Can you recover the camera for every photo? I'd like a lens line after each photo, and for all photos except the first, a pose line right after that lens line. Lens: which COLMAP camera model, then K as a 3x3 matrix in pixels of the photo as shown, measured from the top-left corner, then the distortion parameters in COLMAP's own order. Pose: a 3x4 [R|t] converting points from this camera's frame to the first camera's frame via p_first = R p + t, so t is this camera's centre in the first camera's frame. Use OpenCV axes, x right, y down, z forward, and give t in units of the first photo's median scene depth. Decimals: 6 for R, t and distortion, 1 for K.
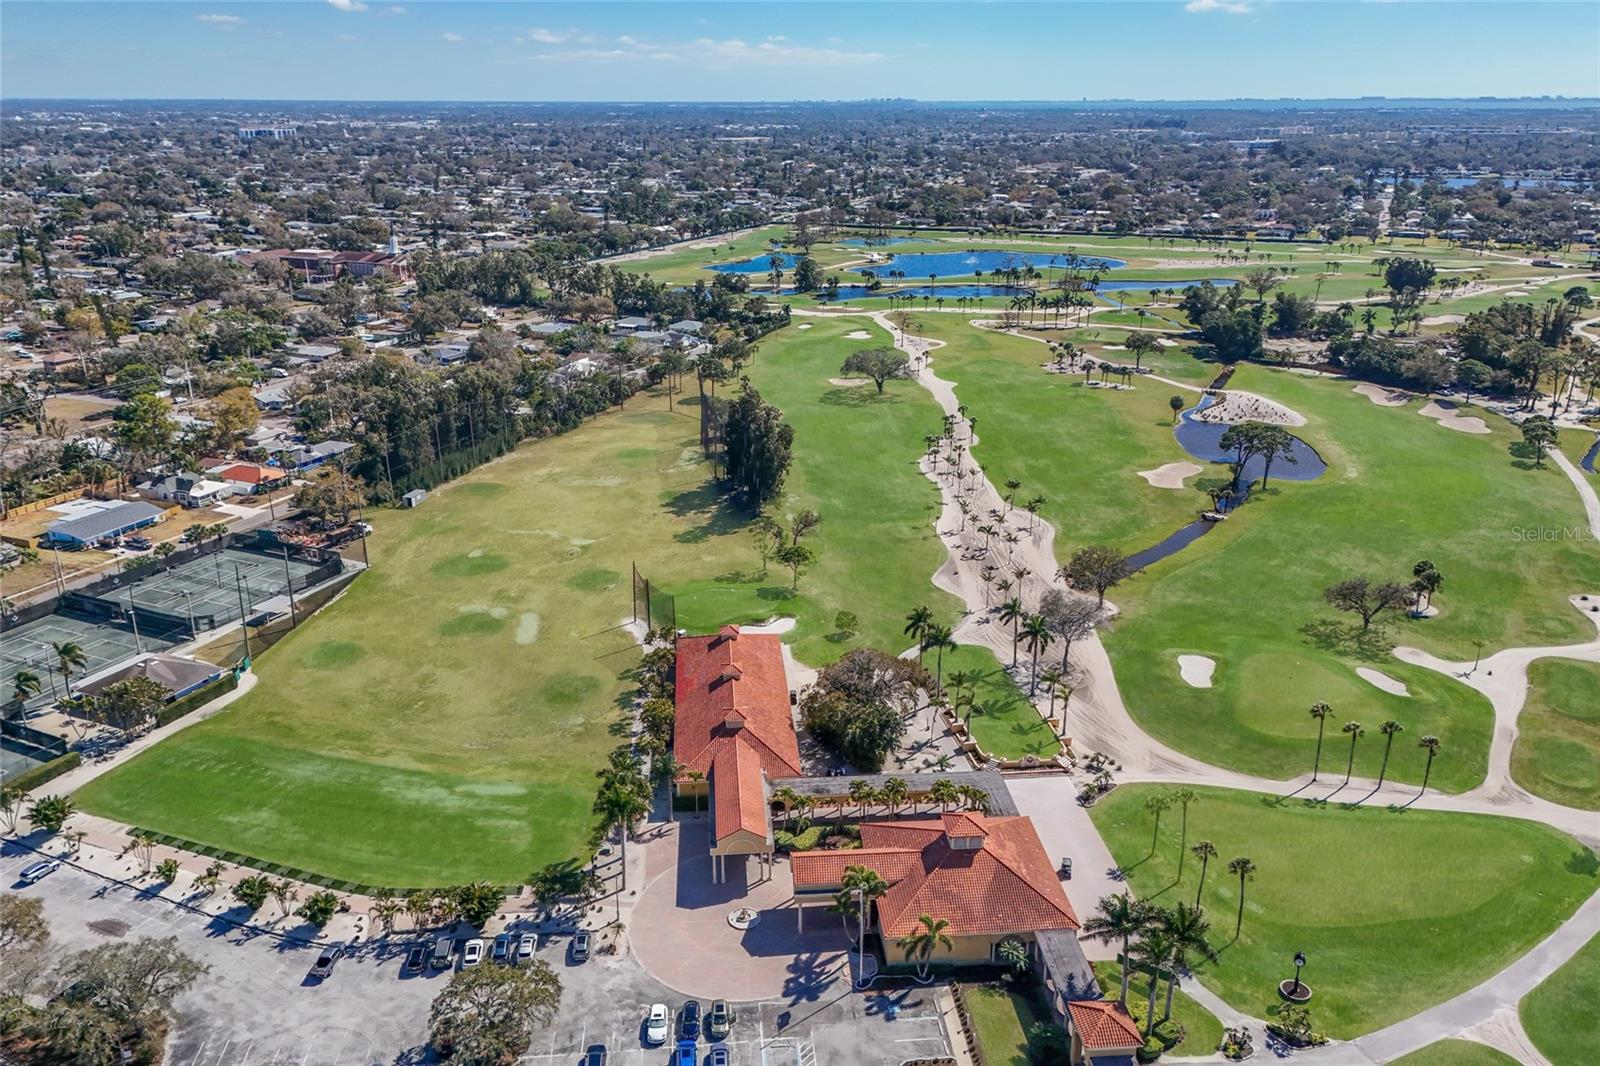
lens RADIAL K [[1208.0, 0, 800.4], [0, 1208.0, 529.6], [0, 0, 1]] dist [0.053027, -0.055668]
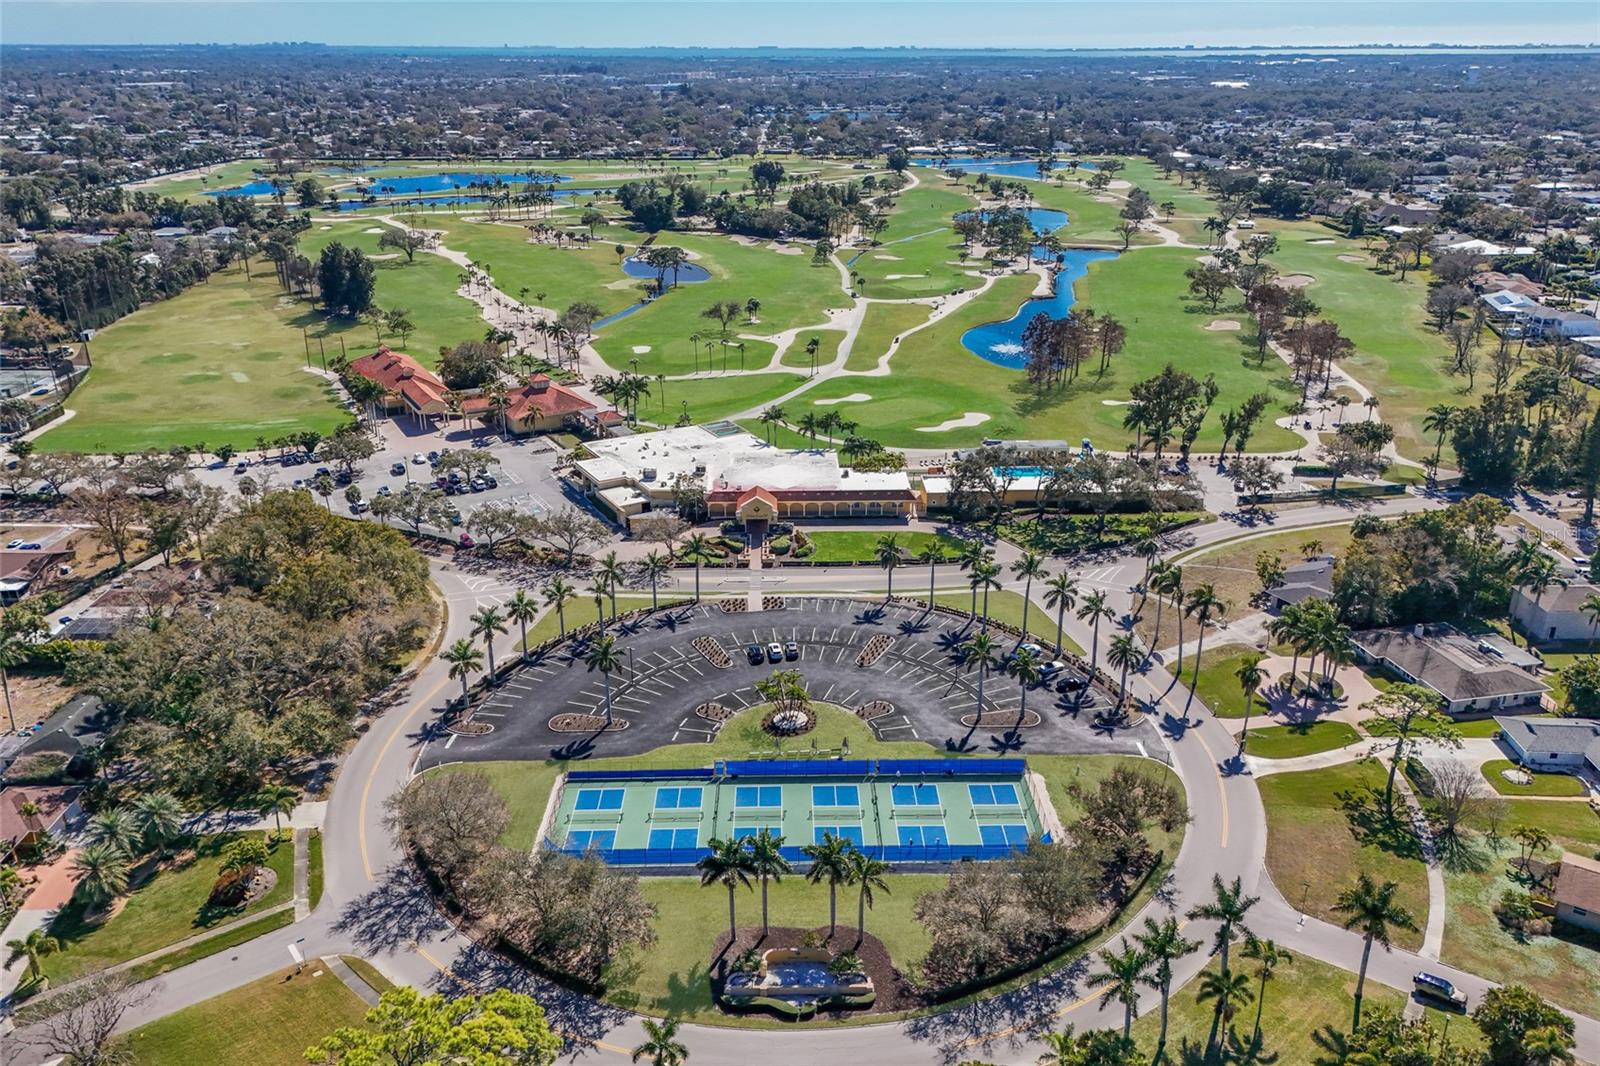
lens RADIAL K [[1208.0, 0, 795.7], [0, 1208.0, 538.4], [0, 0, 1]] dist [0.053027, -0.055668]
pose [[0.907278, -0.154892, 0.390966, -0.073086], [0.137320, 0.987855, 0.072702, 0.090874], [-0.397479, -0.012273, 0.917529, -0.253415]]
